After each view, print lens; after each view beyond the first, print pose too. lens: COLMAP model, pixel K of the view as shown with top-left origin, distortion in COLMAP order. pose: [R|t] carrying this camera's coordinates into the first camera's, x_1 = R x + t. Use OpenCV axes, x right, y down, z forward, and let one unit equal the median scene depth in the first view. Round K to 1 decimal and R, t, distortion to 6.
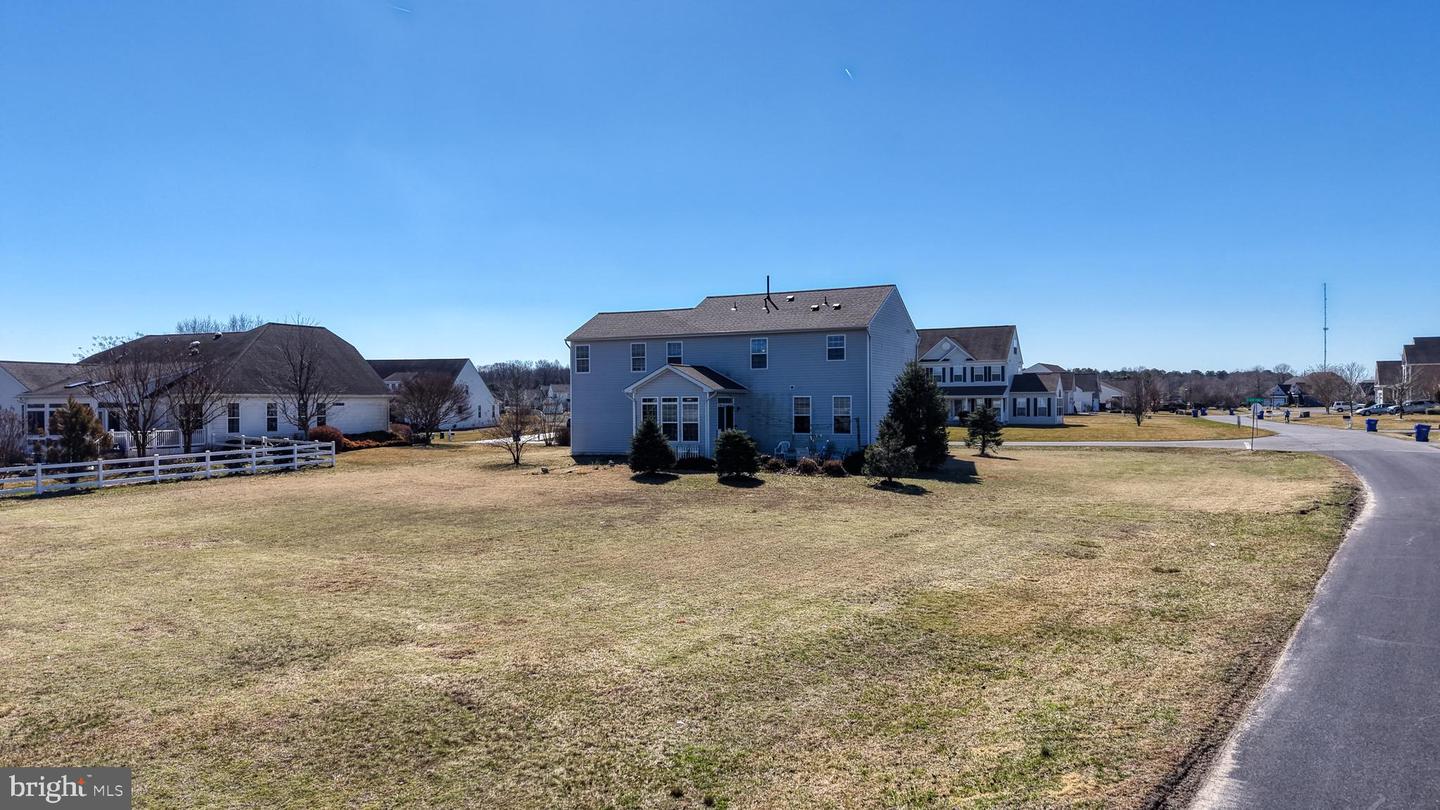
lens RADIAL K [[955.2, 0, 722.0], [0, 955.2, 402.4], [0, 0, 1]] dist [0.117778, -0.000858]
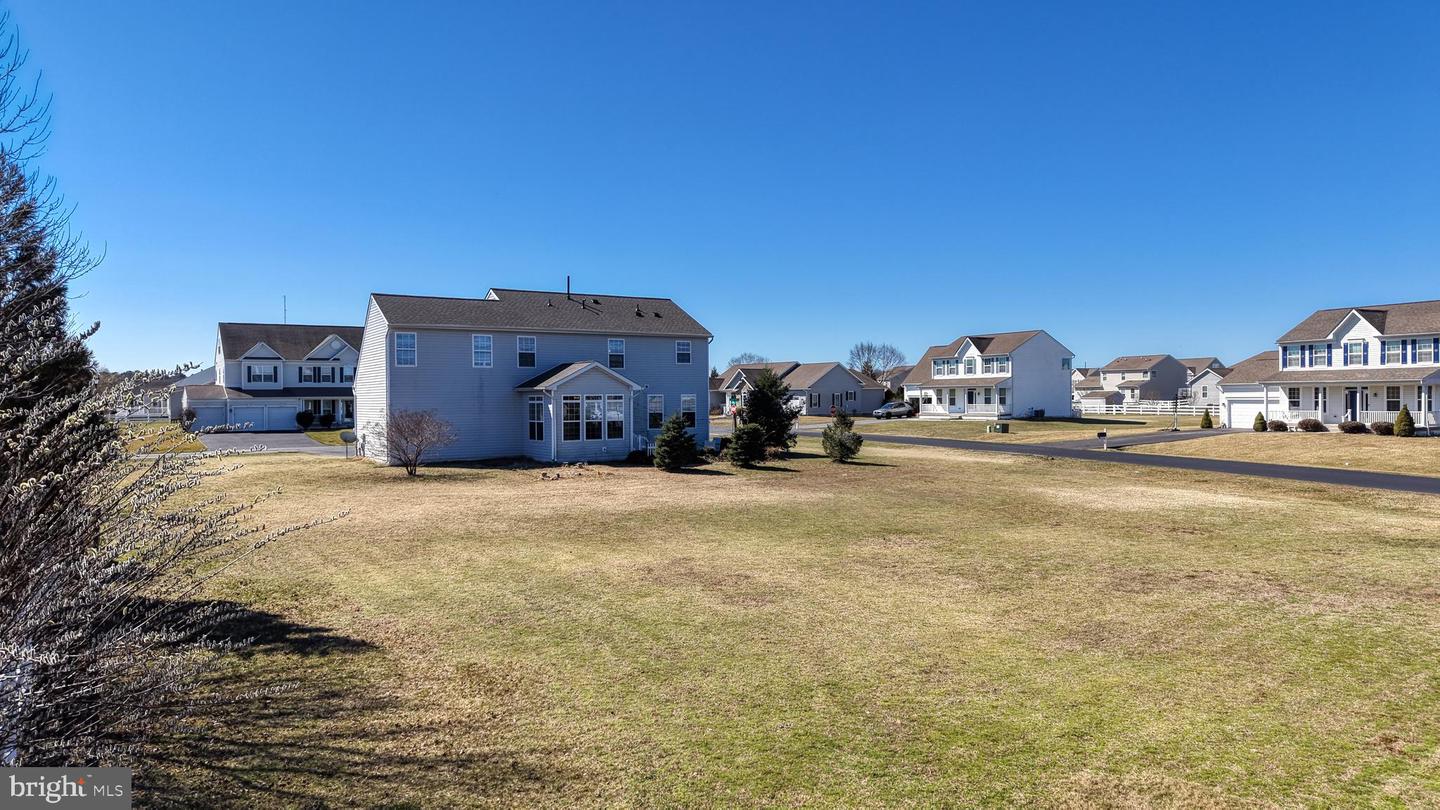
lens RADIAL K [[955.2, 0, 722.0], [0, 955.2, 402.4], [0, 0, 1]] dist [0.117778, -0.000858]
pose [[0.520638, -0.001589, 0.853776, -0.803212], [0.005714, 0.999982, -0.001624, 0.004362], [-0.853759, 0.005724, 0.520638, 0.366216]]
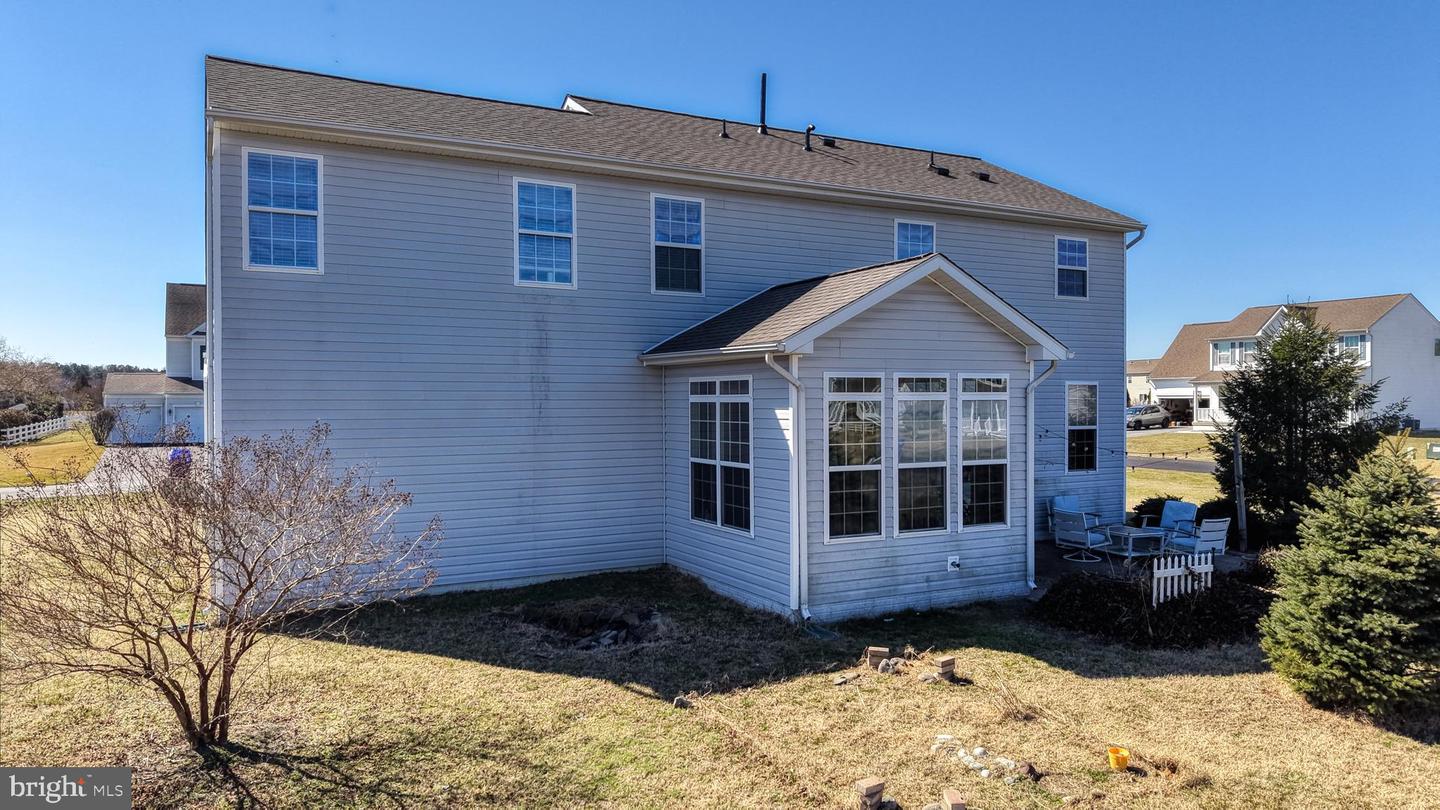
lens RADIAL K [[955.2, 0, 722.0], [0, 955.2, 402.4], [0, 0, 1]] dist [0.117778, -0.000858]
pose [[0.572055, 0.002889, 0.820210, -0.312390], [-0.000190, 0.999994, -0.003390, 0.003534], [-0.820215, 0.001784, 0.572052, 0.863176]]
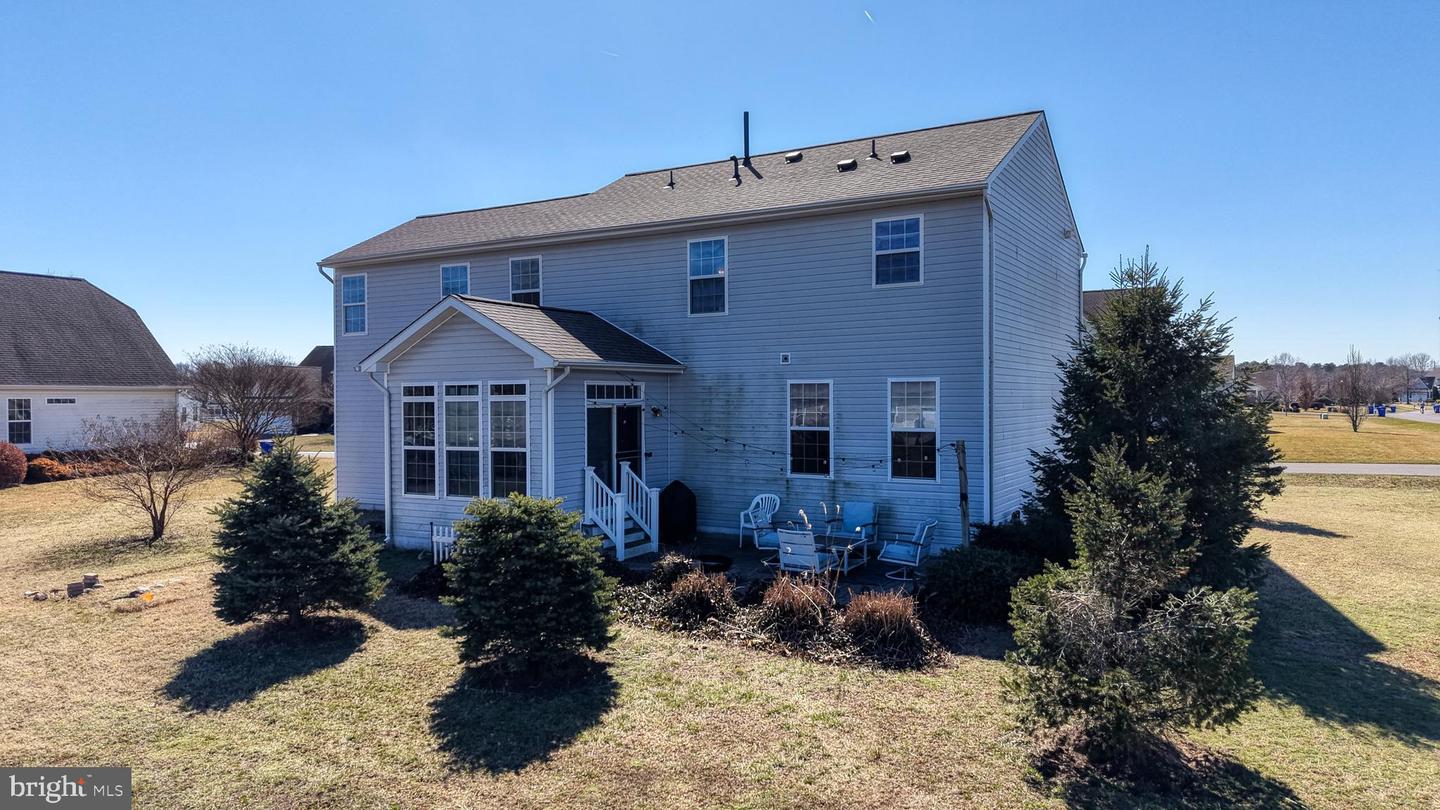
lens RADIAL K [[955.2, 0, 722.0], [0, 955.2, 402.4], [0, 0, 1]] dist [0.117778, -0.000858]
pose [[0.997501, -0.001028, -0.070648, 0.075207], [0.001355, 0.999989, 0.004579, 0.000762], [0.070642, -0.004663, 0.997491, 0.602924]]
